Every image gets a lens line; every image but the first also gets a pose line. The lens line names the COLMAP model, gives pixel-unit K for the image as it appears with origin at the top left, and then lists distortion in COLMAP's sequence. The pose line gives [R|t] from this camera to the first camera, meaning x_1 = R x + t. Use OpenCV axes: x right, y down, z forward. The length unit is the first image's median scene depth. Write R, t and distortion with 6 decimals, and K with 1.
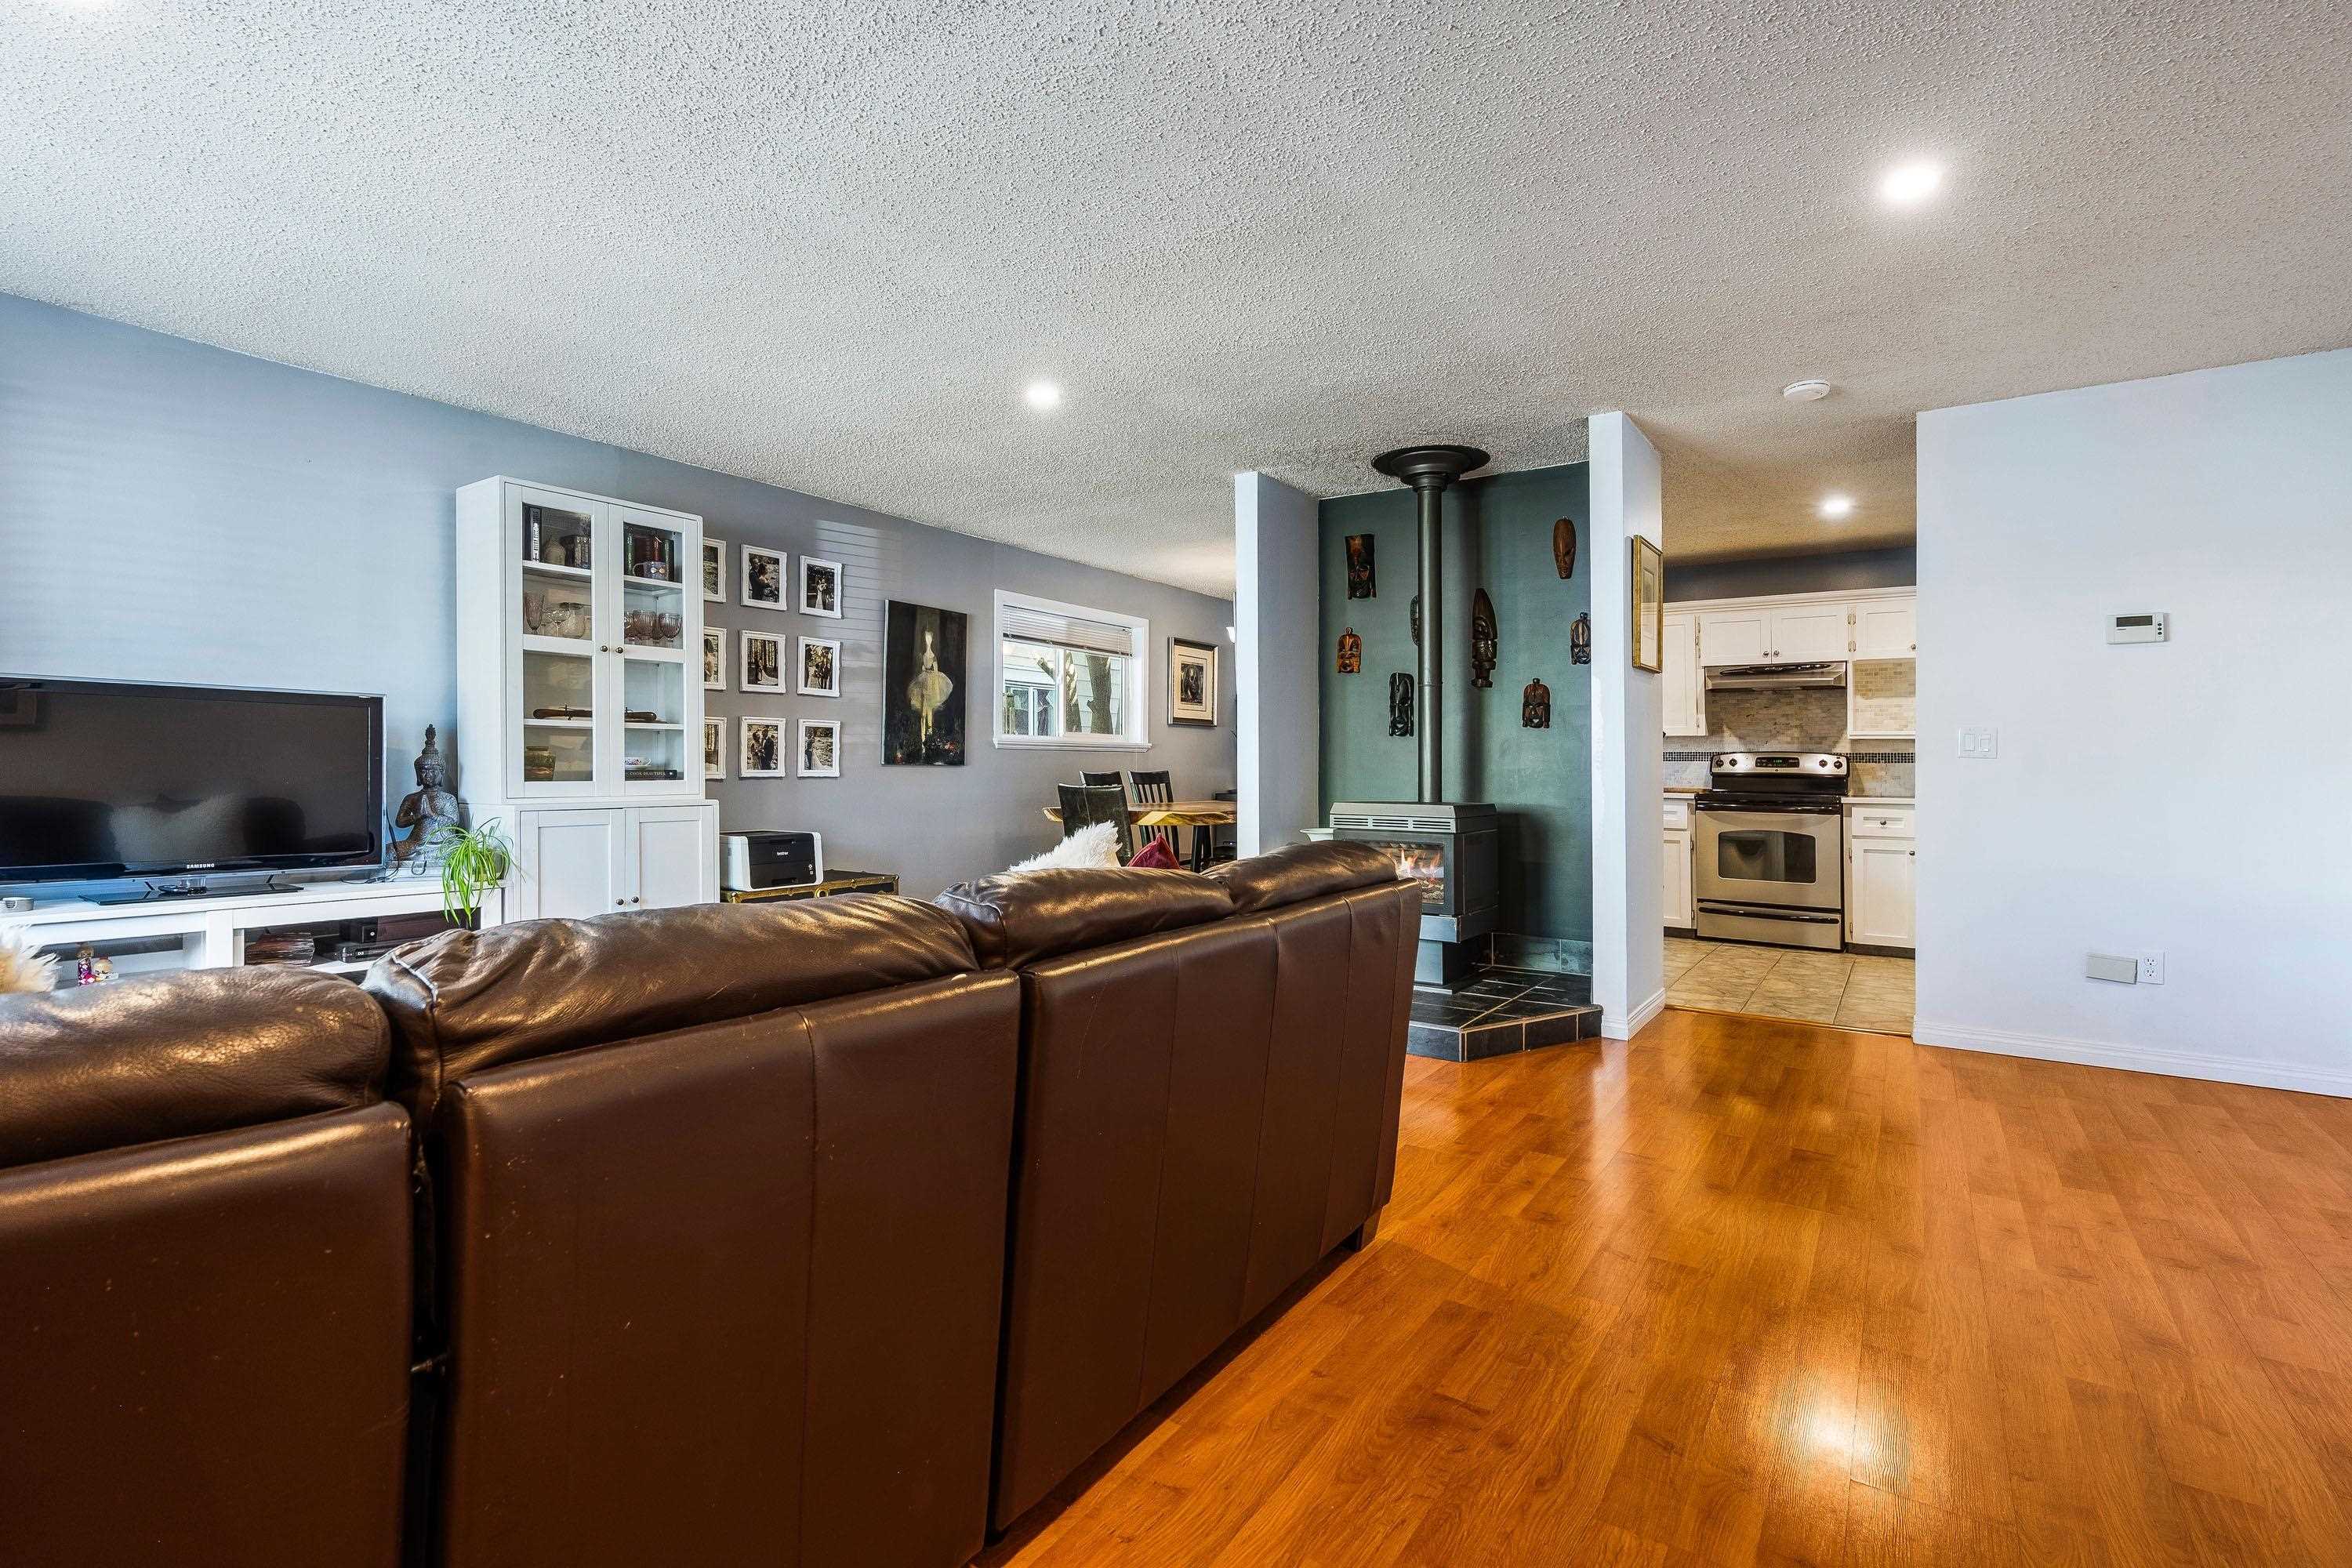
lens RADIAL K [[1085.9, 0, 1182.5], [0, 1085.9, 772.7], [0, 0, 1]] dist [0.003266, -0.000149]
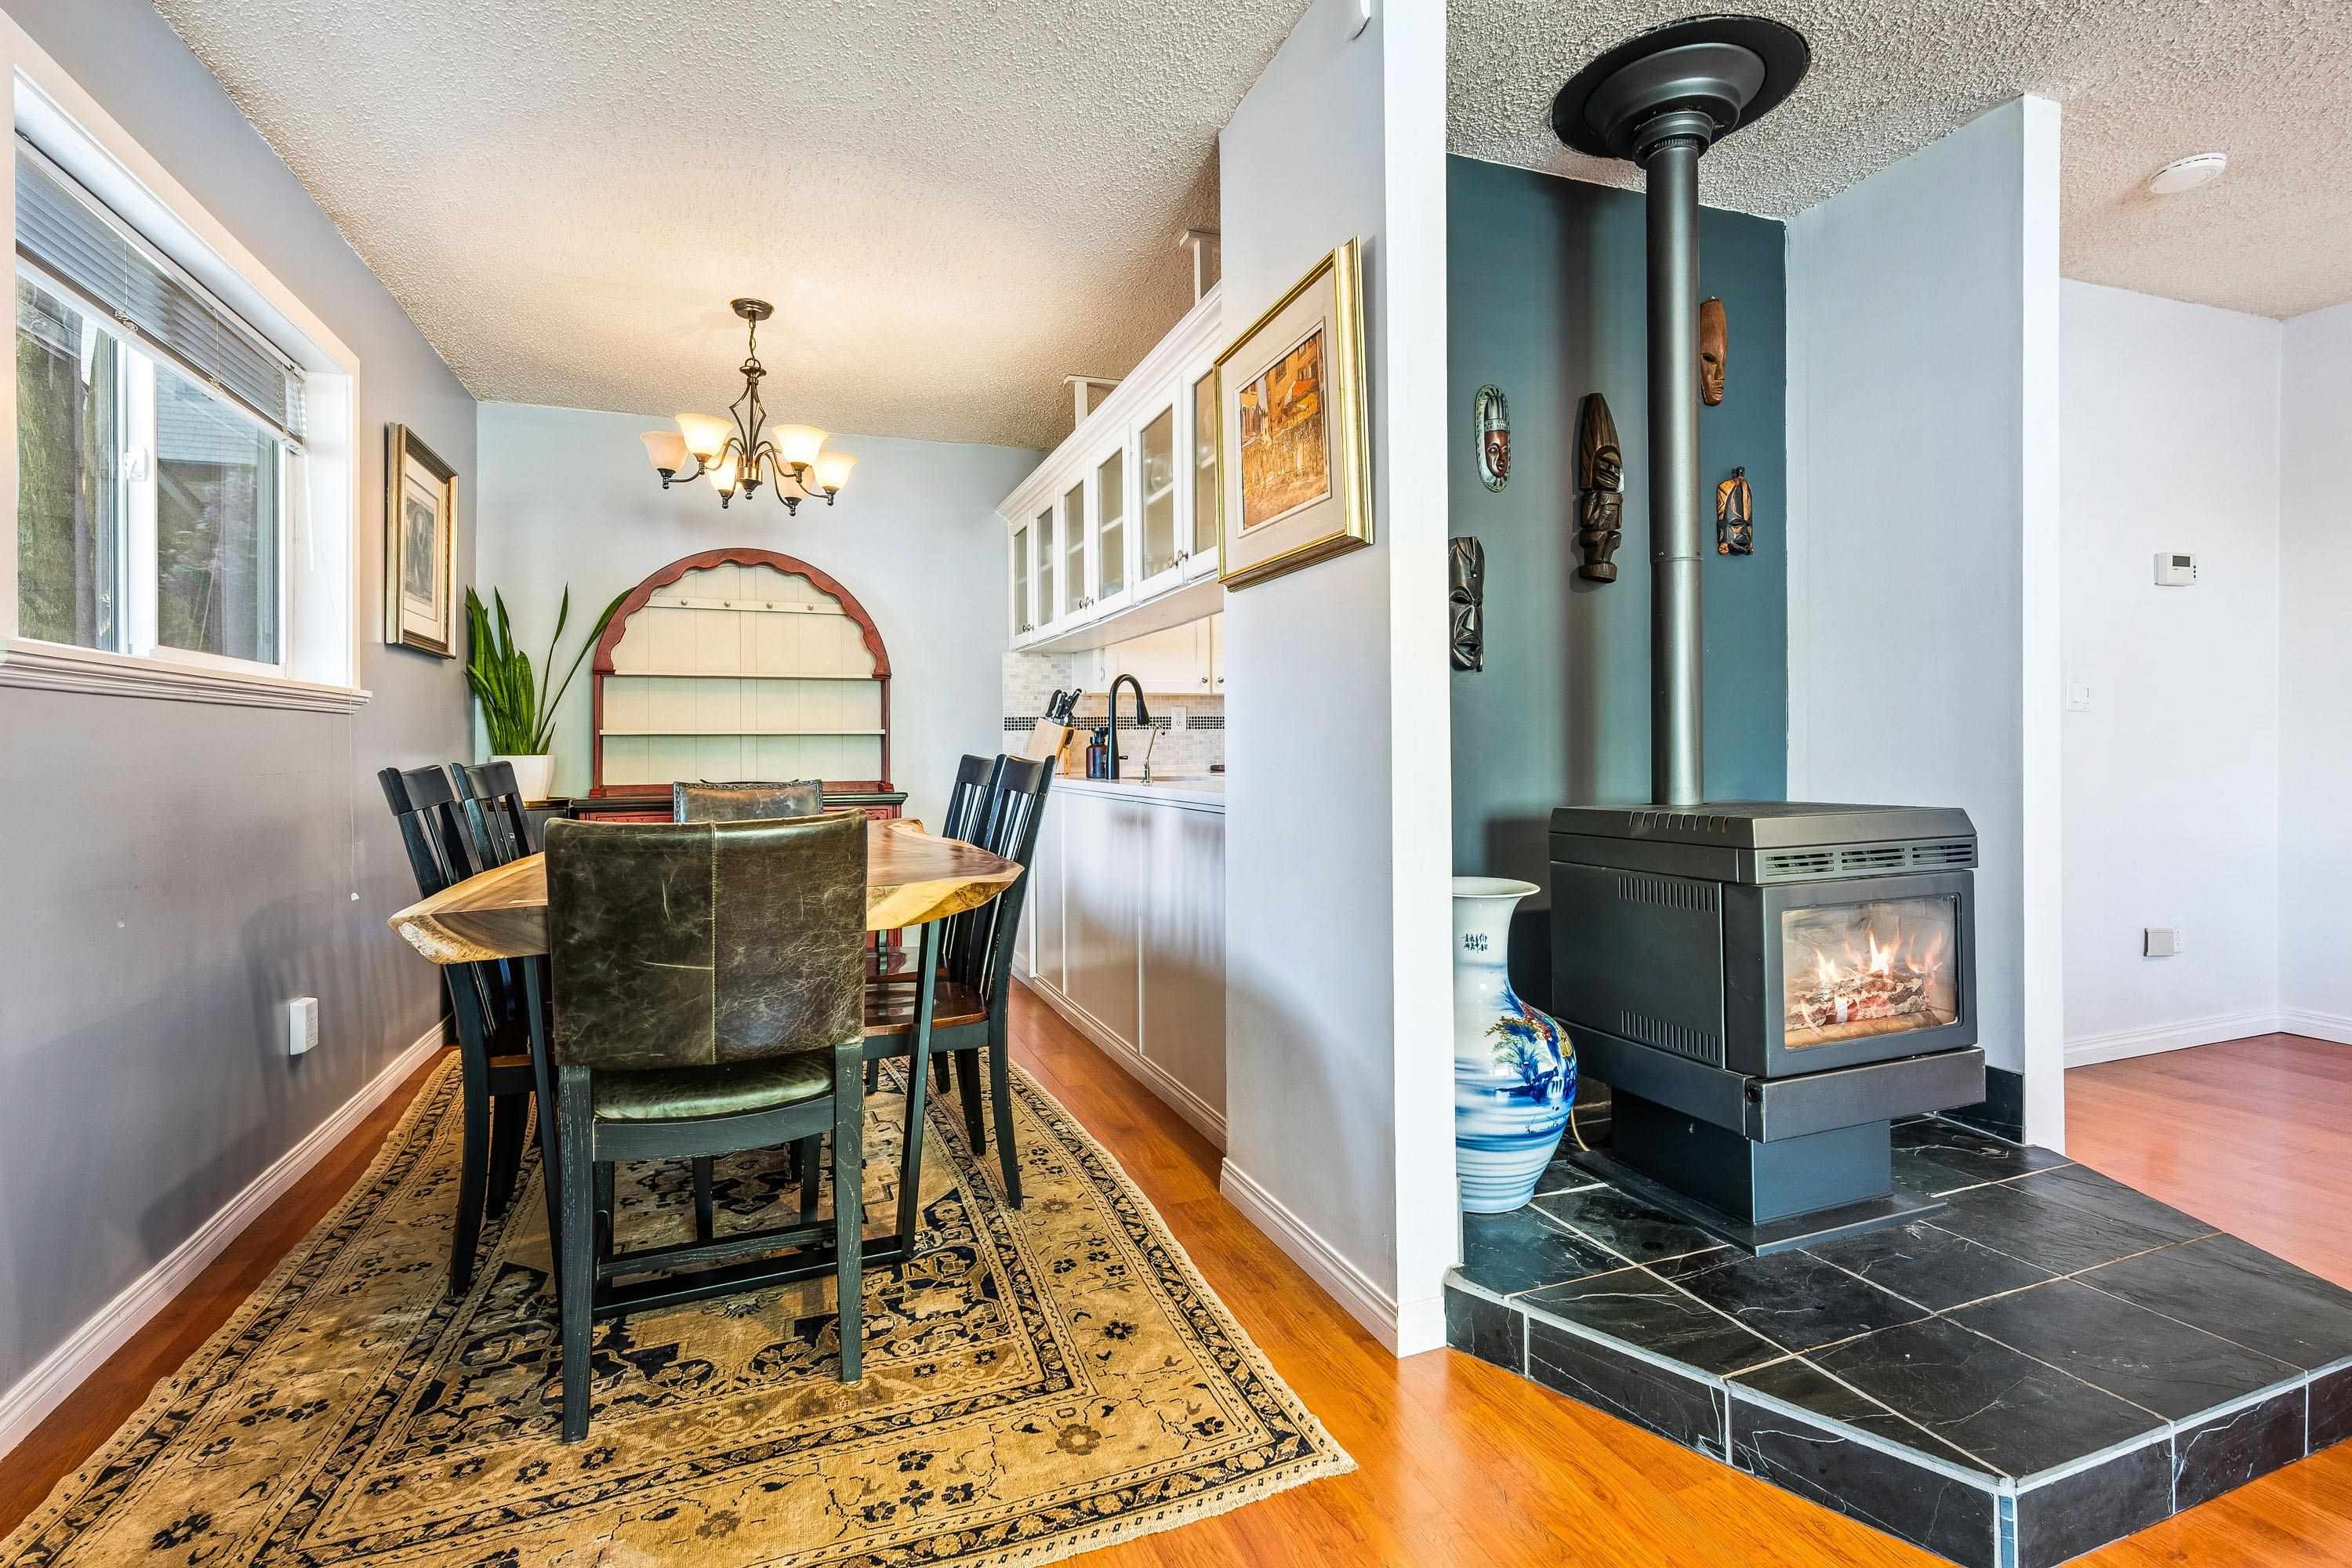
lens RADIAL K [[1085.9, 0, 1188.8], [0, 1085.9, 770.4], [0, 0, 1]] dist [0.003266, -0.000149]
pose [[0.572158, -0.034145, 0.819432, -0.306885], [0.019883, 0.999417, 0.027761, -0.005849], [-0.819902, 0.000409, 0.572503, 0.942963]]
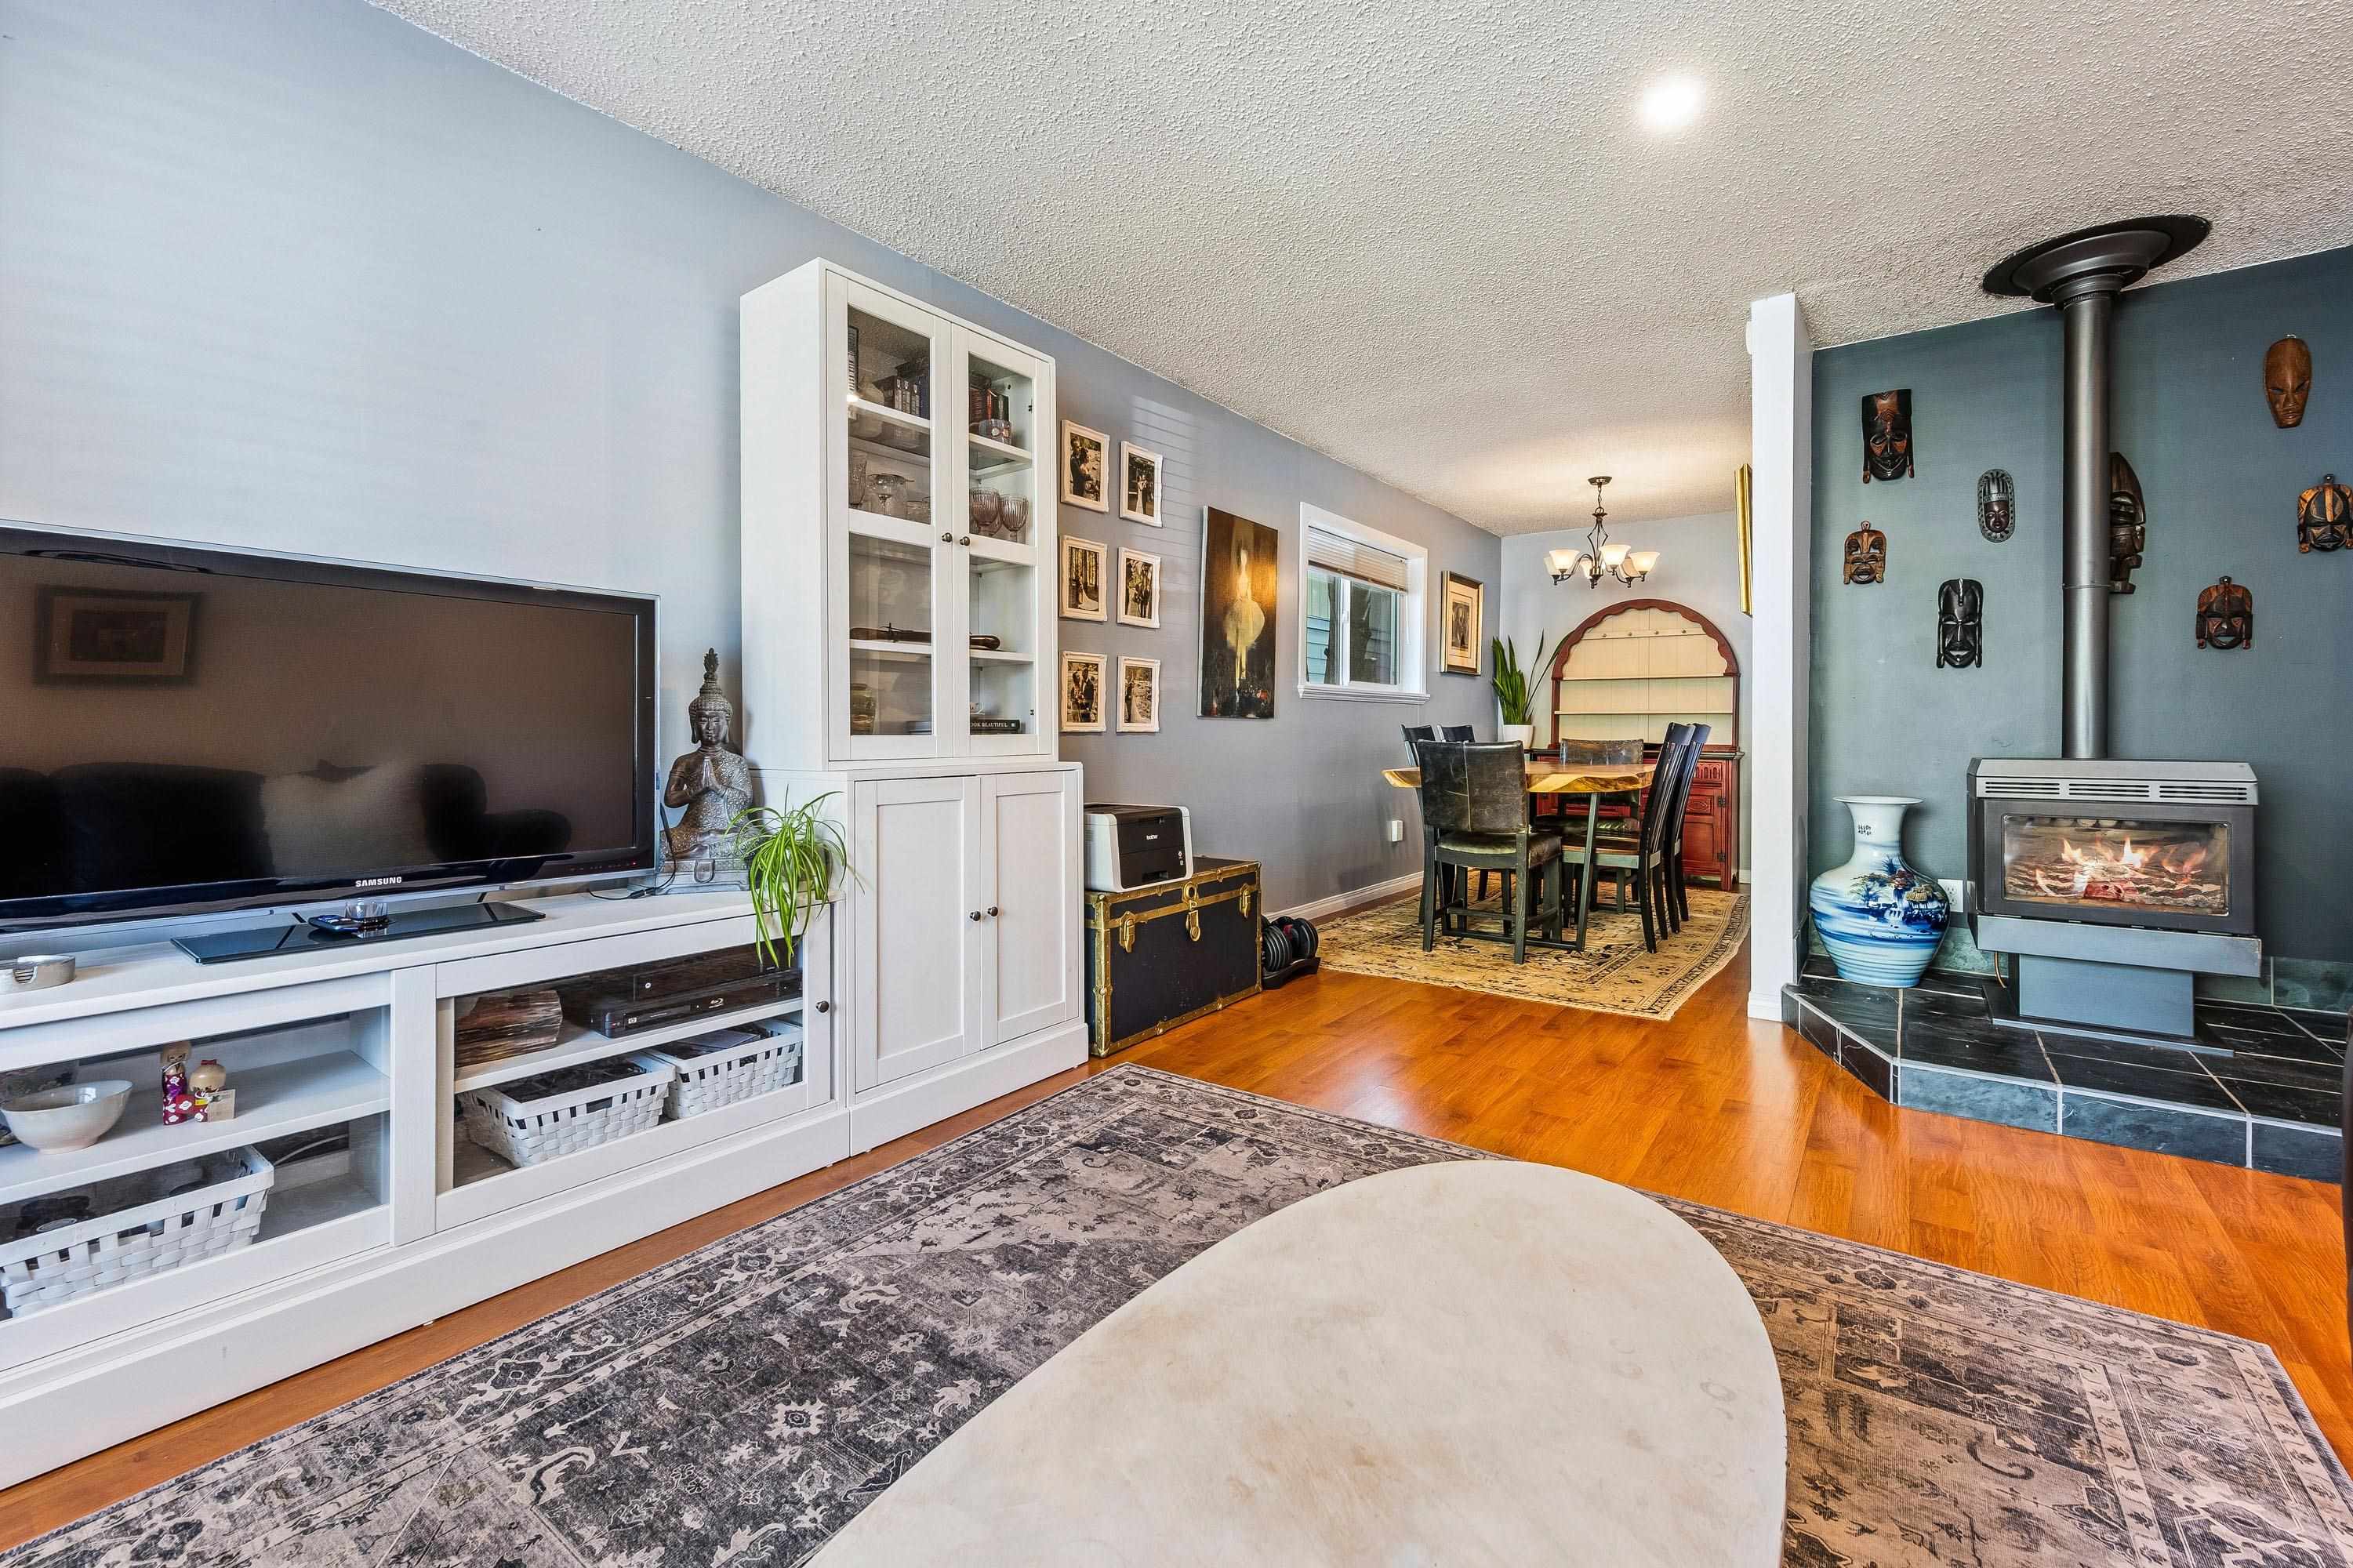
lens RADIAL K [[996.8, 0, 1168.1], [0, 996.8, 725.3], [0, 0, 1]] dist [0.008658, -0.000442]
pose [[0.998536, -0.009408, -0.053272, -0.332394], [0.008711, 0.999874, -0.013295, 0.010281], [0.053390, 0.012811, 0.998492, 0.358543]]
